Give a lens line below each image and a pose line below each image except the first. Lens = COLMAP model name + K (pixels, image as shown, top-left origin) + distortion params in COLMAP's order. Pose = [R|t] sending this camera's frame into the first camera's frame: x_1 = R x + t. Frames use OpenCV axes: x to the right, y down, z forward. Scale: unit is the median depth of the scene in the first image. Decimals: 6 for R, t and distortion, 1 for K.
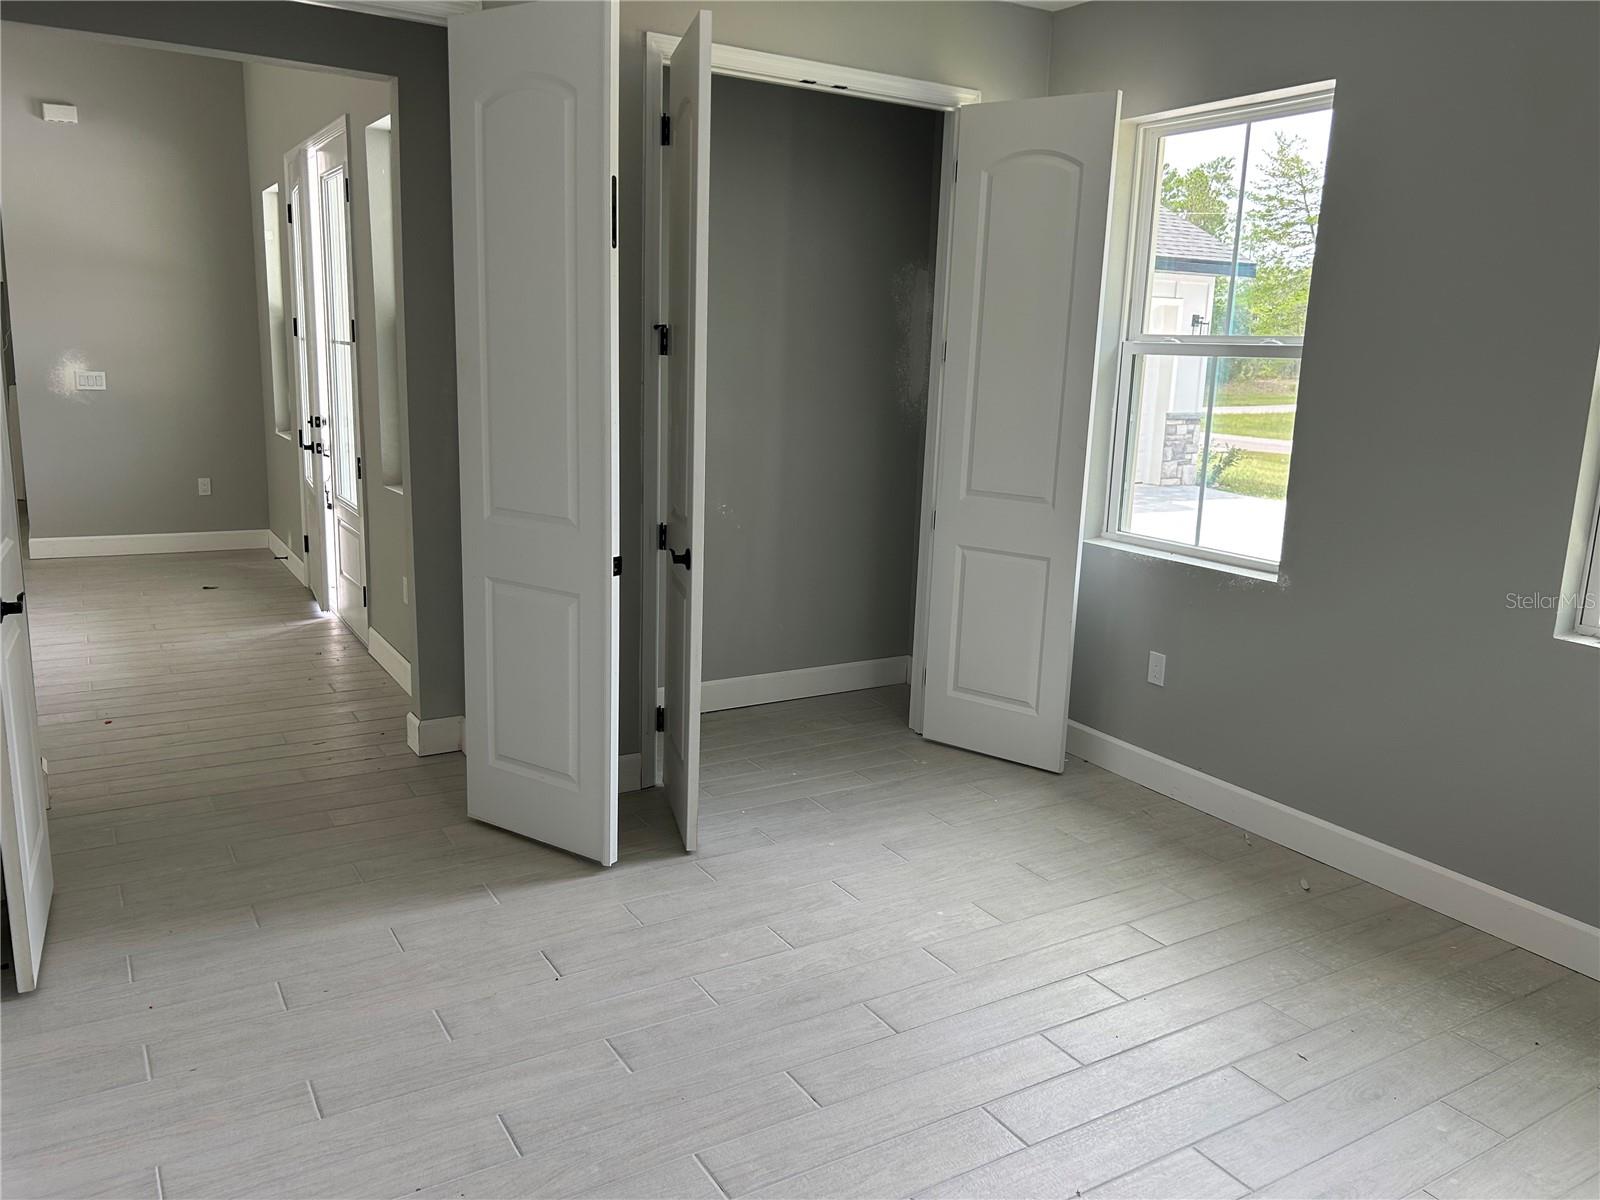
lens RADIAL K [[1205.6, 0, 800.9], [0, 1205.6, 605.5], [0, 0, 1]] dist [0.060187, -0.078547]
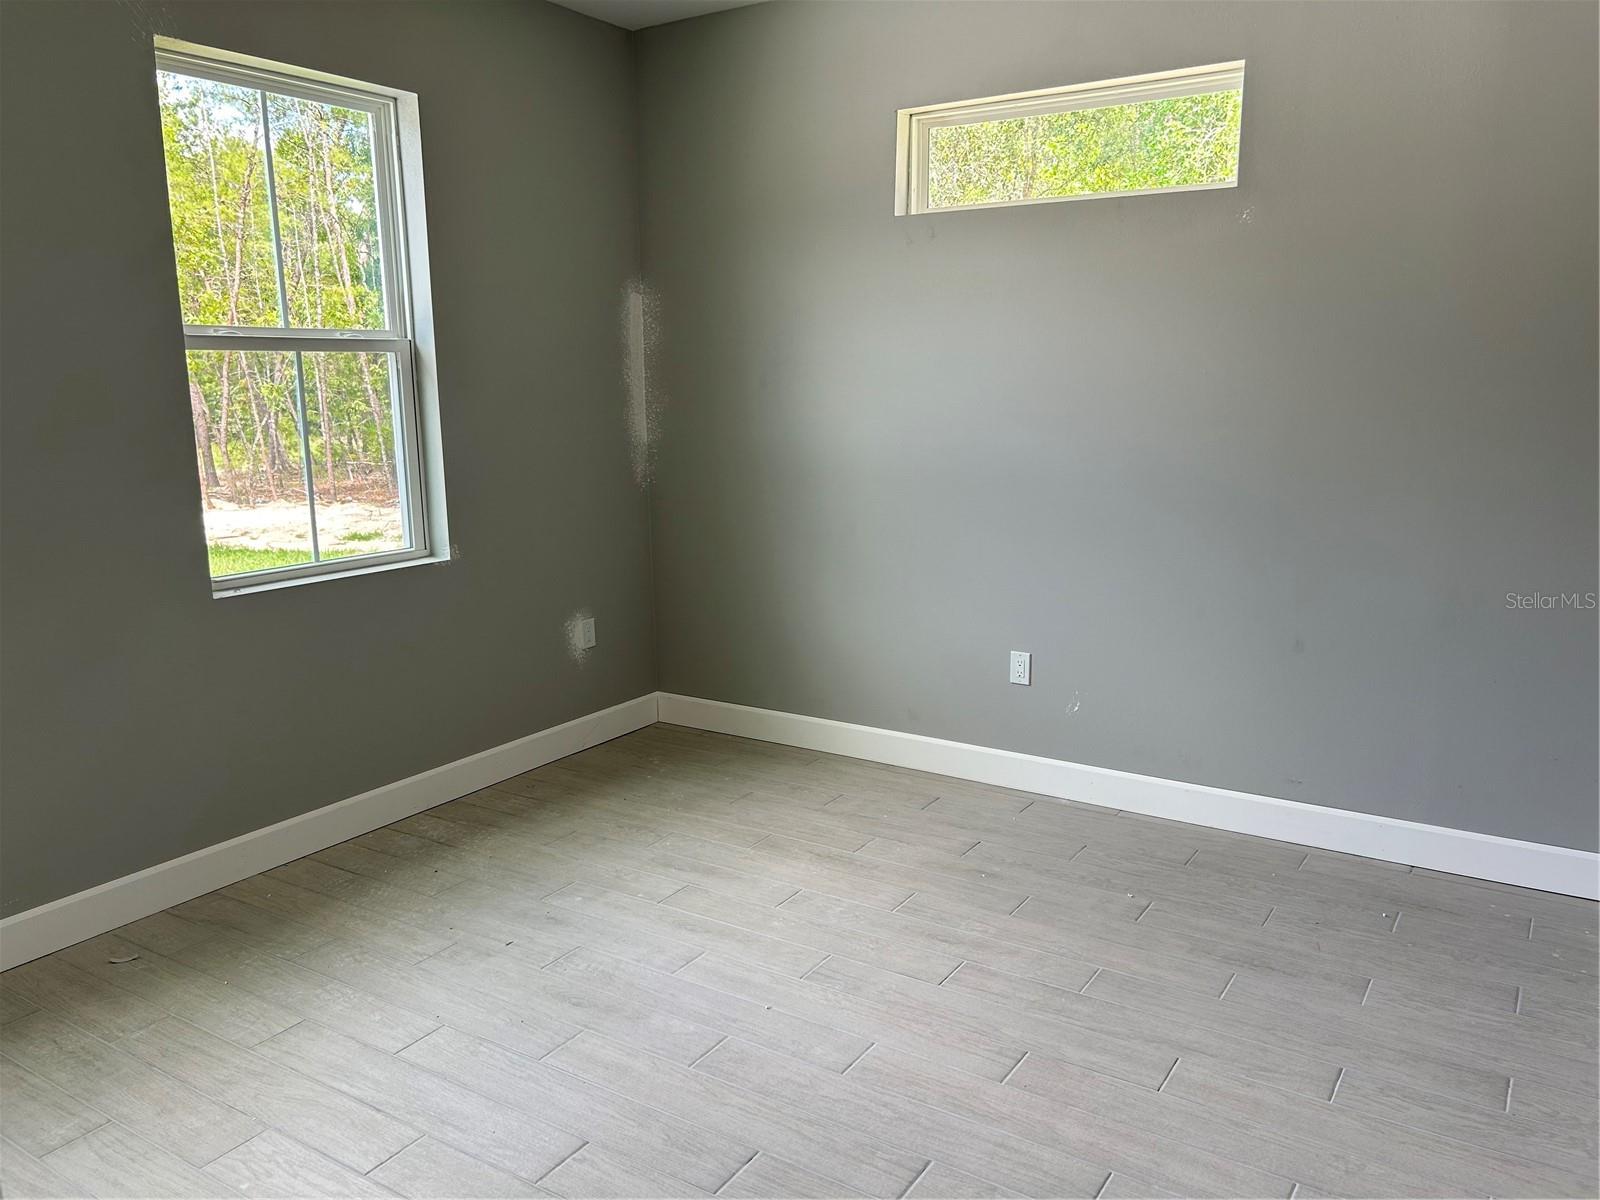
lens RADIAL K [[1205.6, 0, 800.9], [0, 1205.6, 605.5], [0, 0, 1]] dist [0.060187, -0.078547]
pose [[-0.429498, -0.206819, 0.879066, -0.613160], [0.185867, 0.932337, 0.310164, -0.223696], [-0.883733, 0.296604, -0.361996, 0.984218]]
